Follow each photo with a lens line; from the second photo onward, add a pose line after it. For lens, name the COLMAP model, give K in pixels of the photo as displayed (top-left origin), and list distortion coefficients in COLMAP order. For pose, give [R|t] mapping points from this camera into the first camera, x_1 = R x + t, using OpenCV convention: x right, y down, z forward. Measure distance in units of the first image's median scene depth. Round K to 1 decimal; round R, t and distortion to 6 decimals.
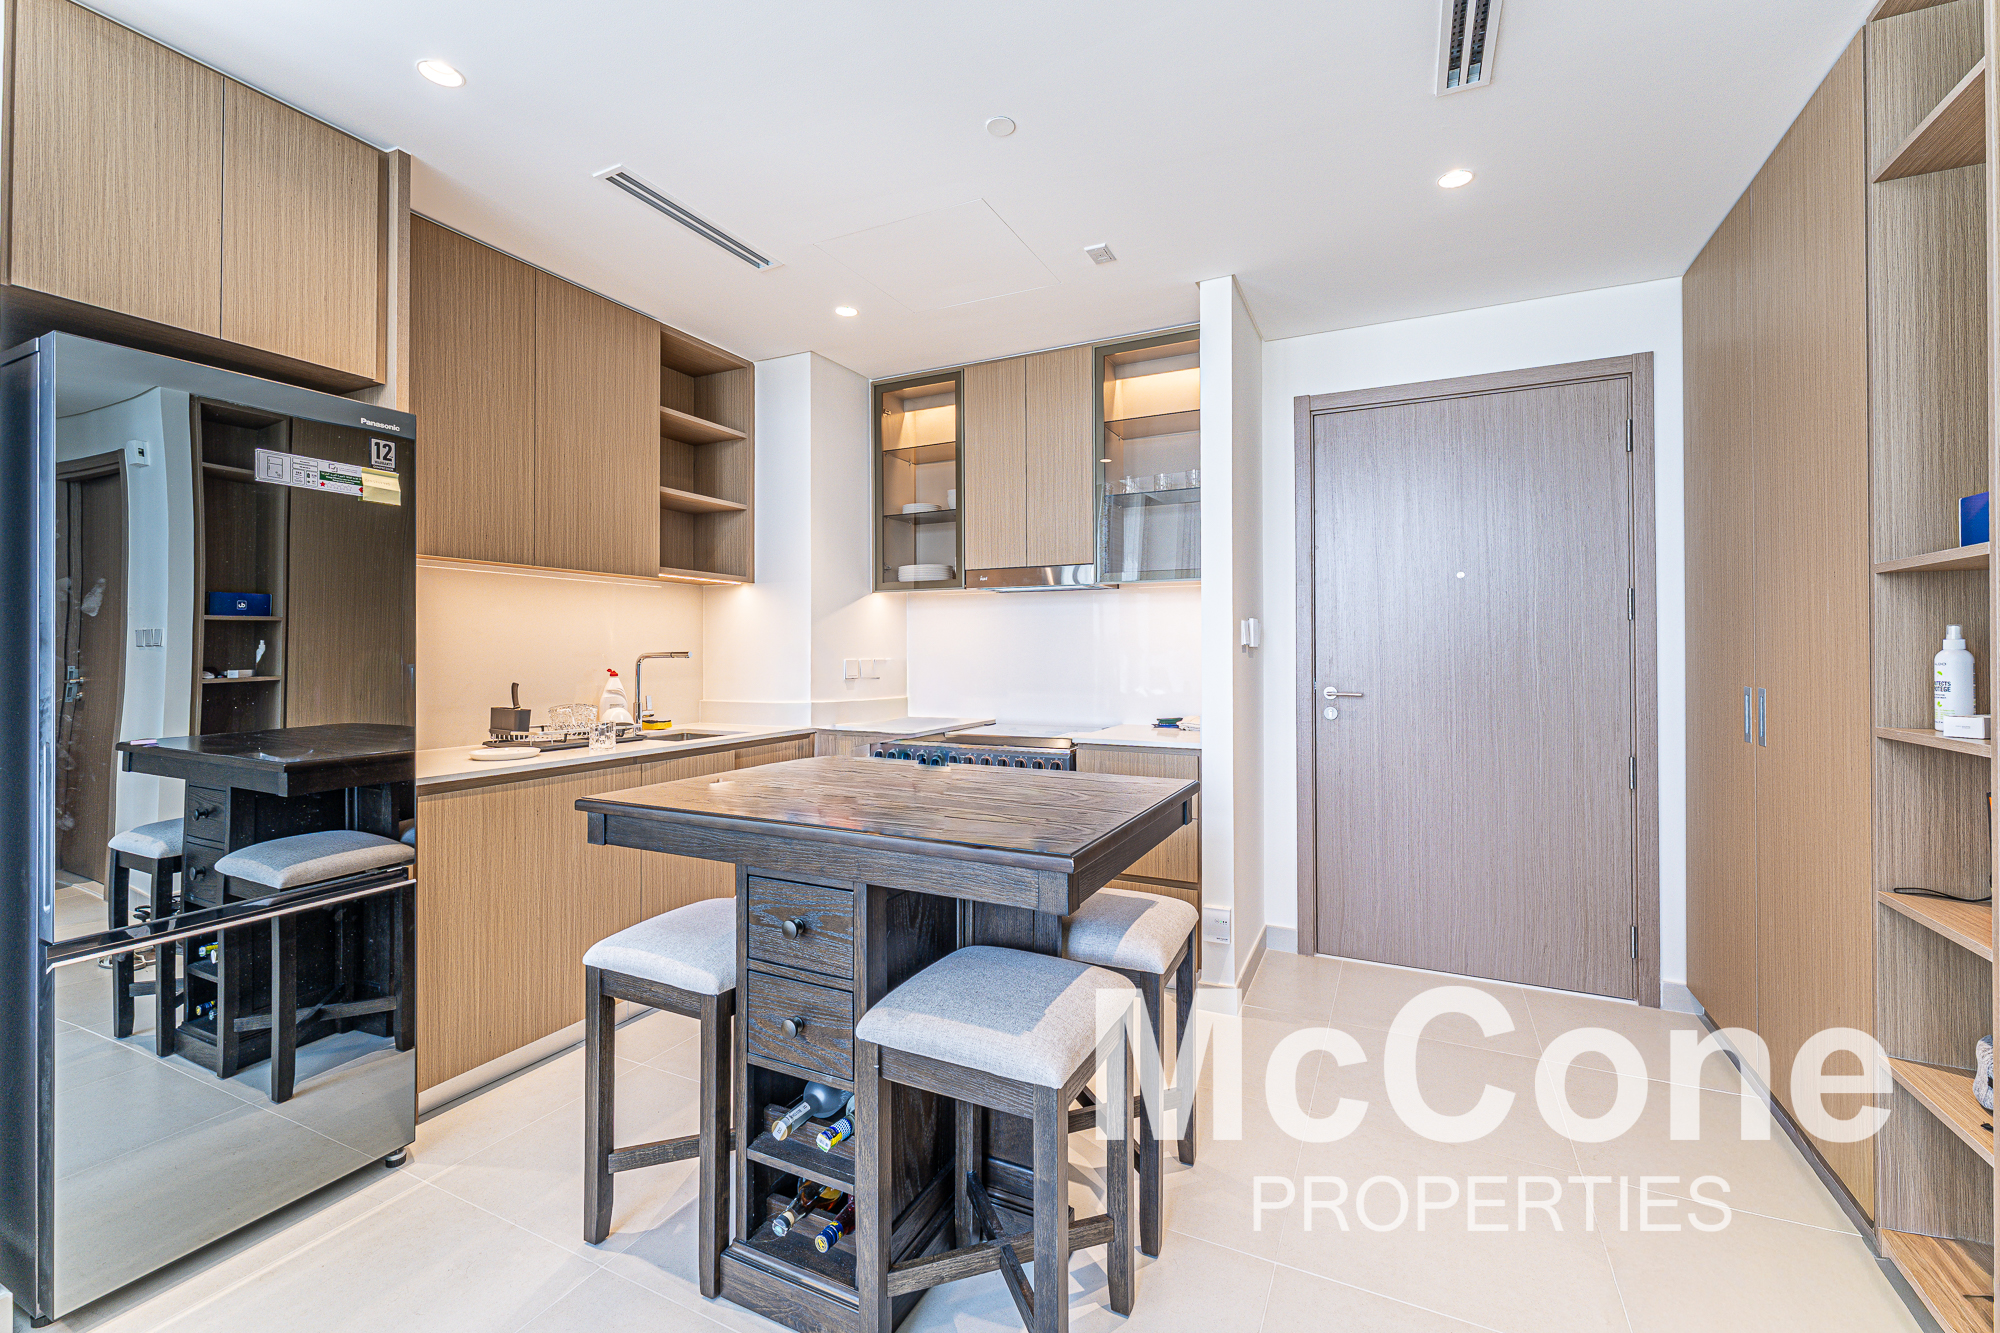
lens RADIAL K [[813.4, 0, 994.6], [0, 813.4, 644.5], [0, 0, 1]] dist [0.001362, -0.001805]
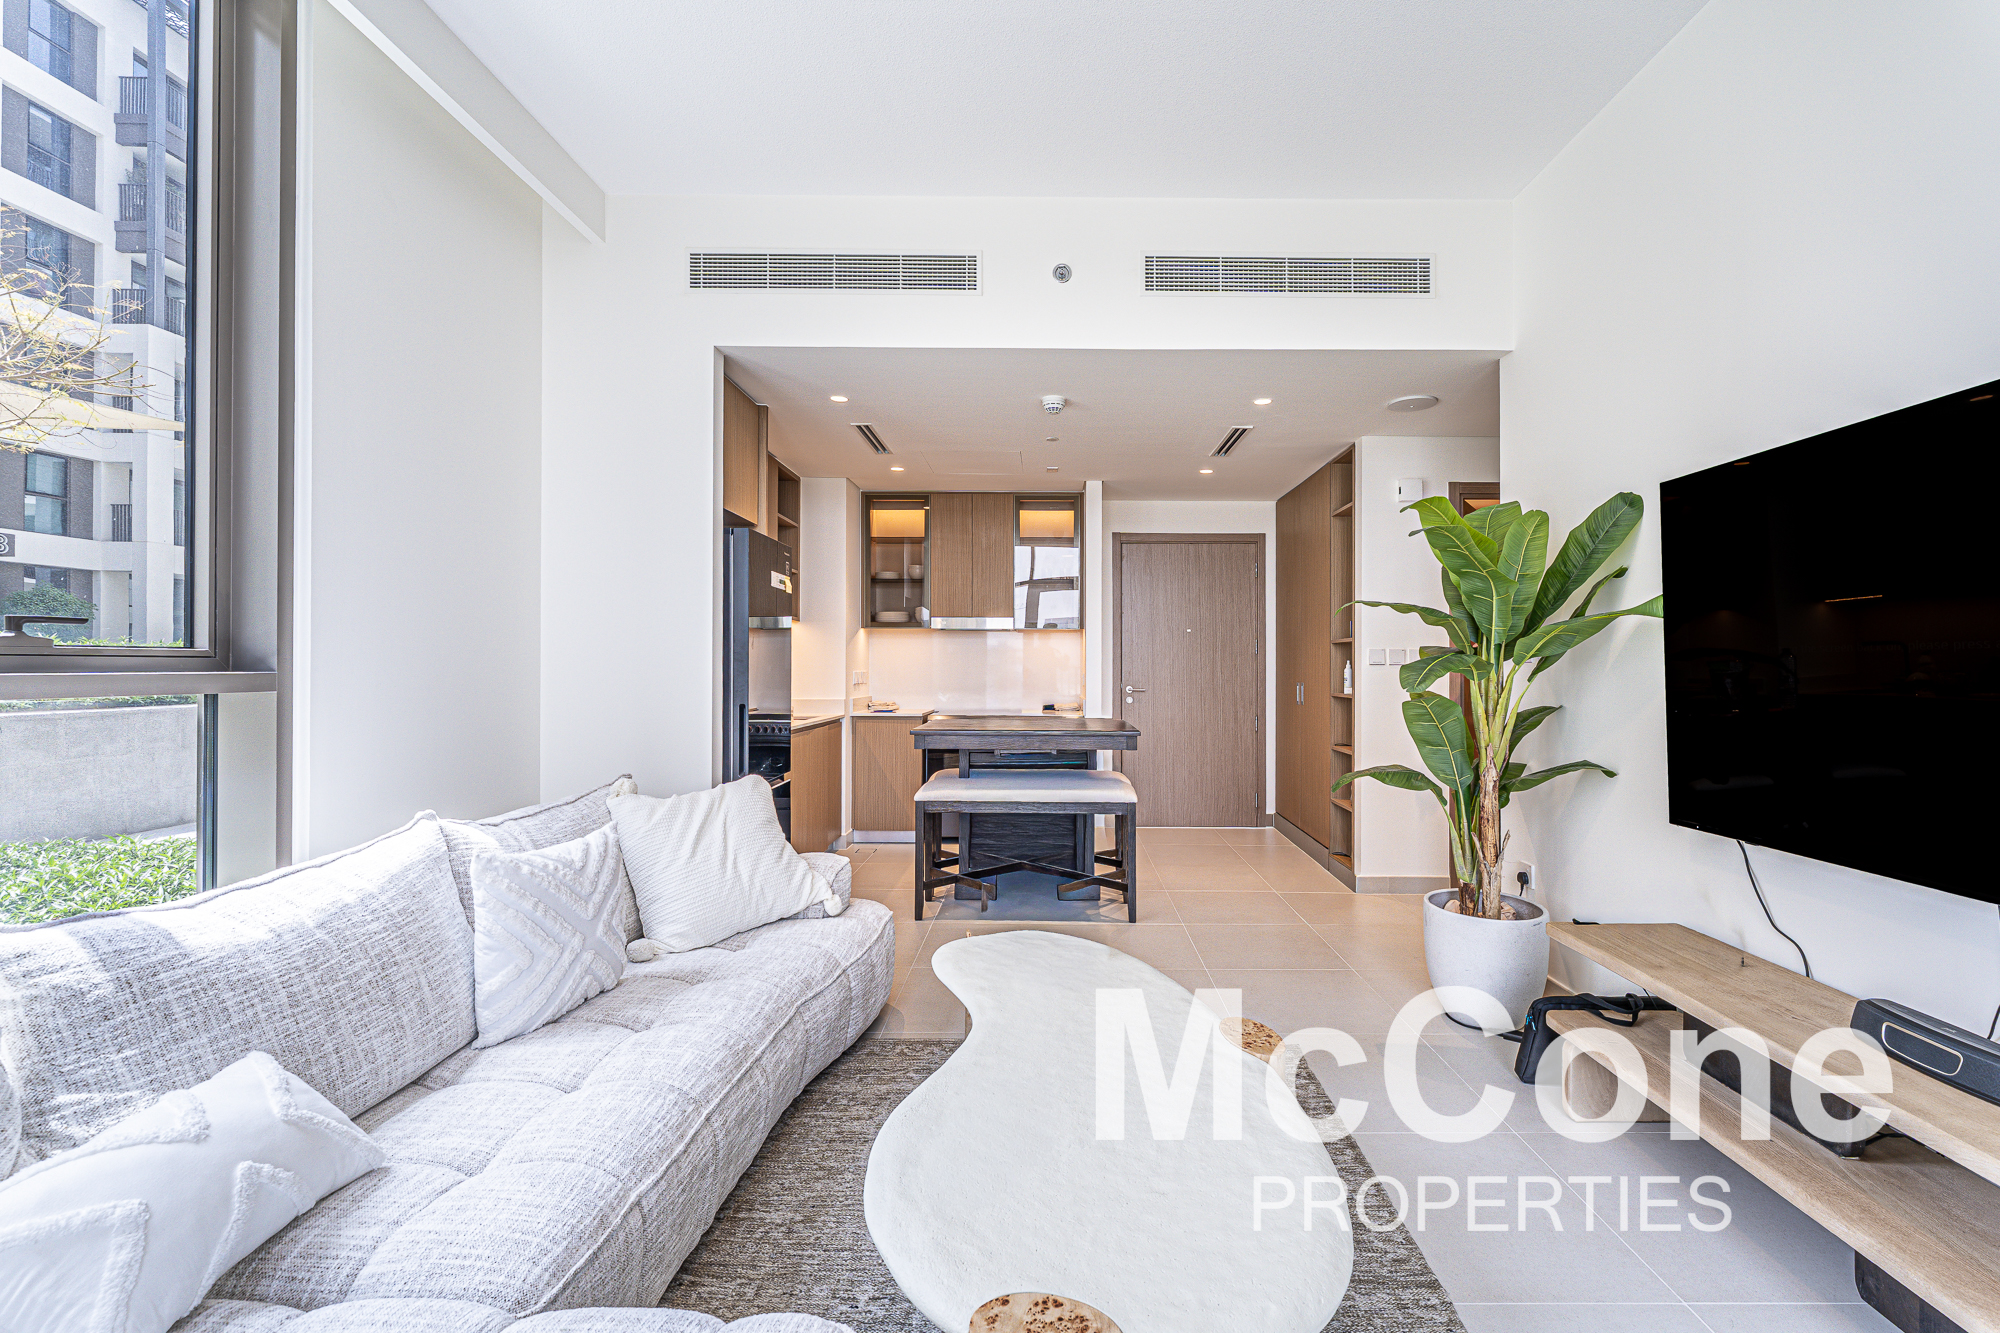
lens RADIAL K [[958.8, 0, 1014.5], [0, 958.8, 660.2], [0, 0, 1]] dist [0.003808, 0.000618]
pose [[0.896017, 0.006557, 0.443970, -0.961194], [-0.006800, 0.999976, -0.001045, -0.005471], [-0.443967, -0.002082, 0.896041, -1.039919]]
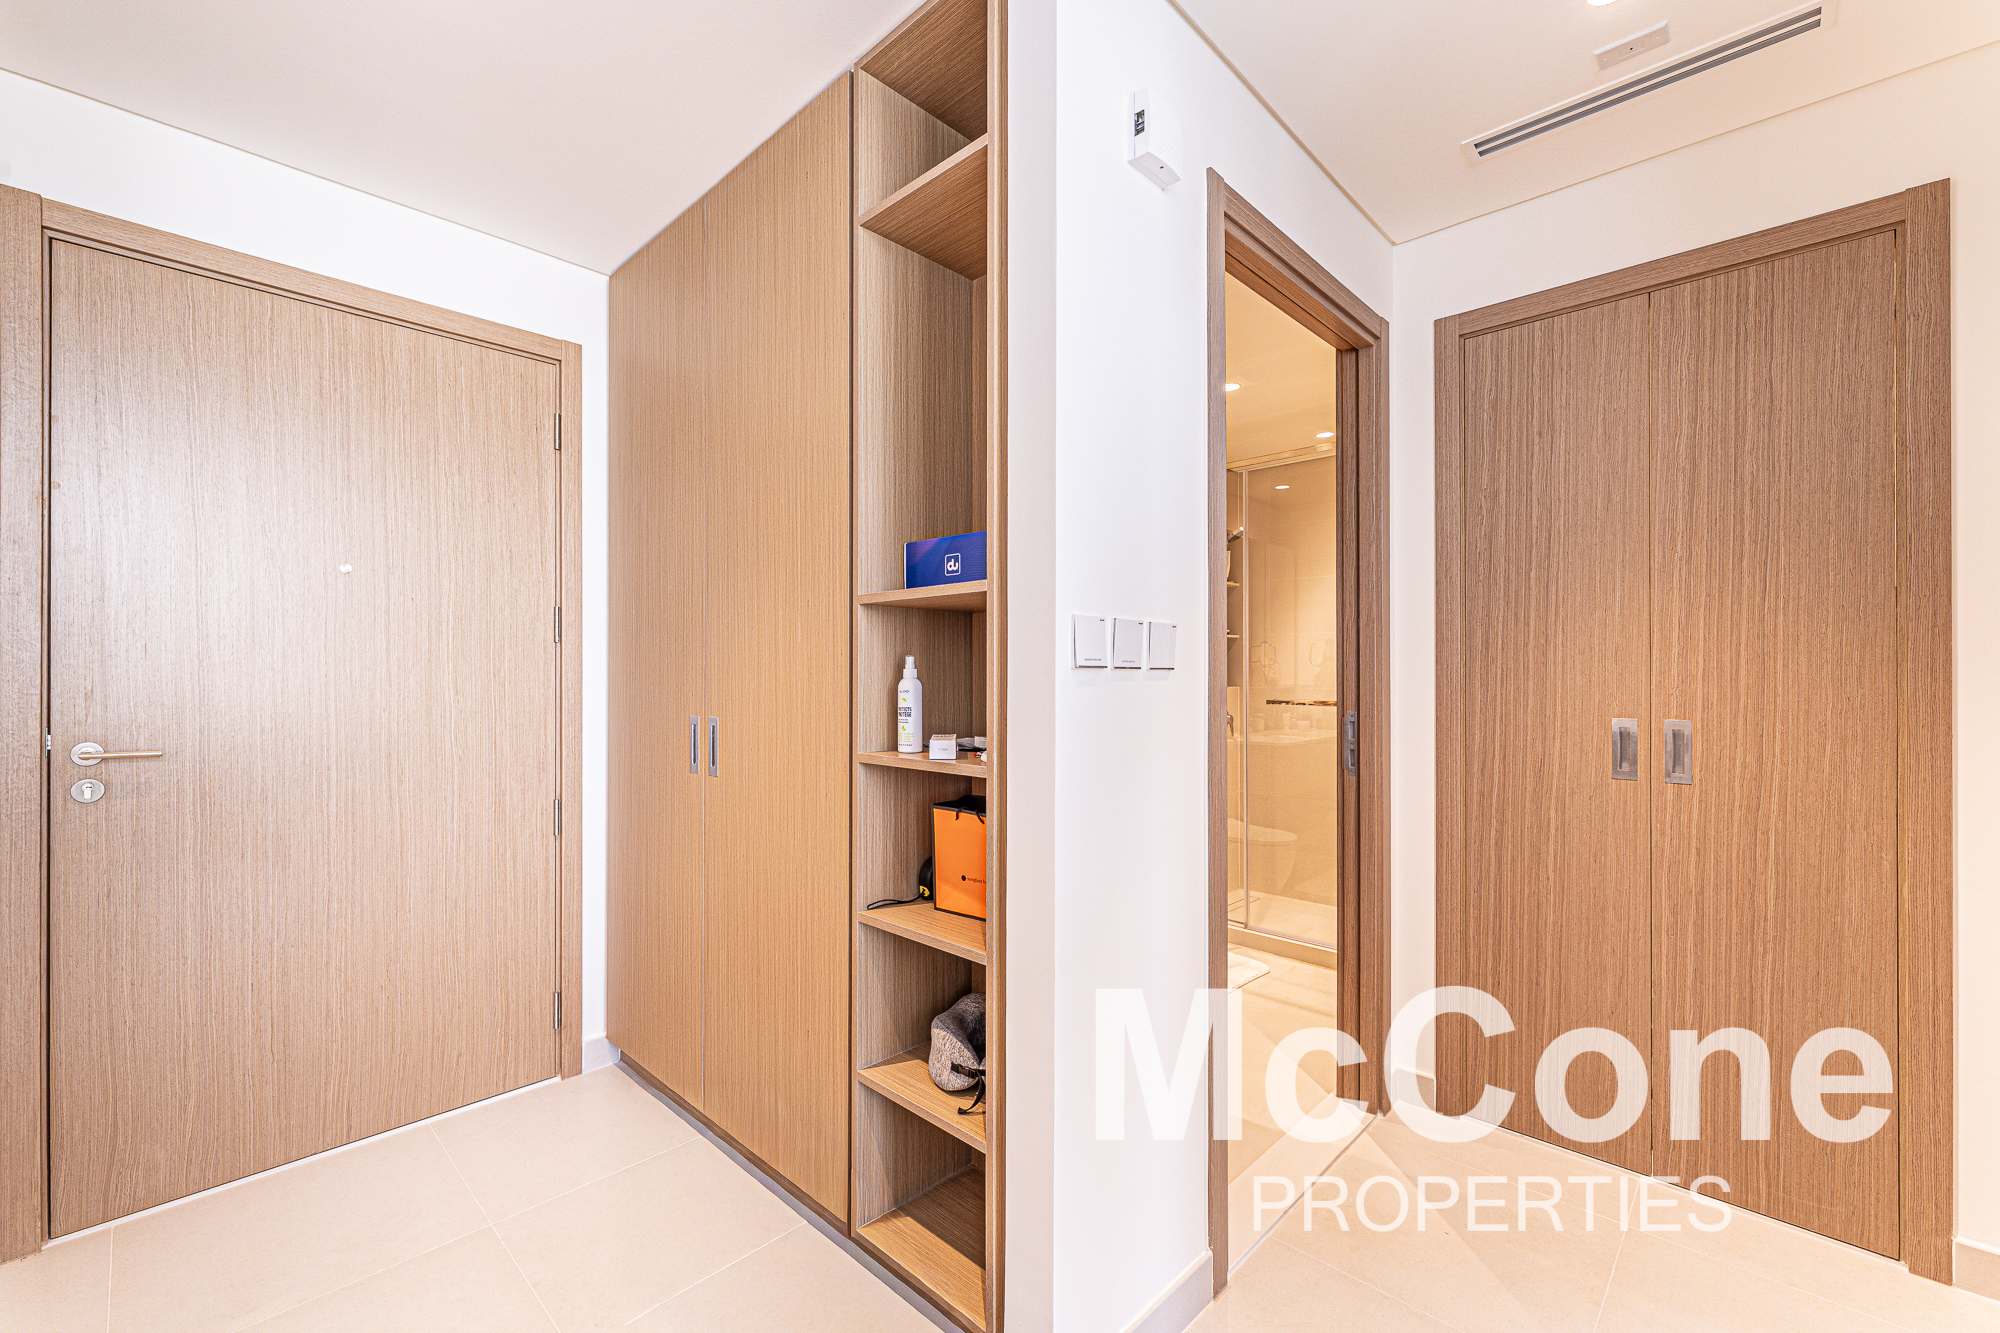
lens RADIAL K [[813.4, 0, 965.3], [0, 813.4, 674.1], [0, 0, 1]] dist [0.001362, -0.001805]
pose [[0.302294, 0.004698, 0.953203, 0.080226], [-0.009130, 0.999956, -0.002033, 0.001349], [-0.953171, -0.008088, 0.302324, 0.315758]]
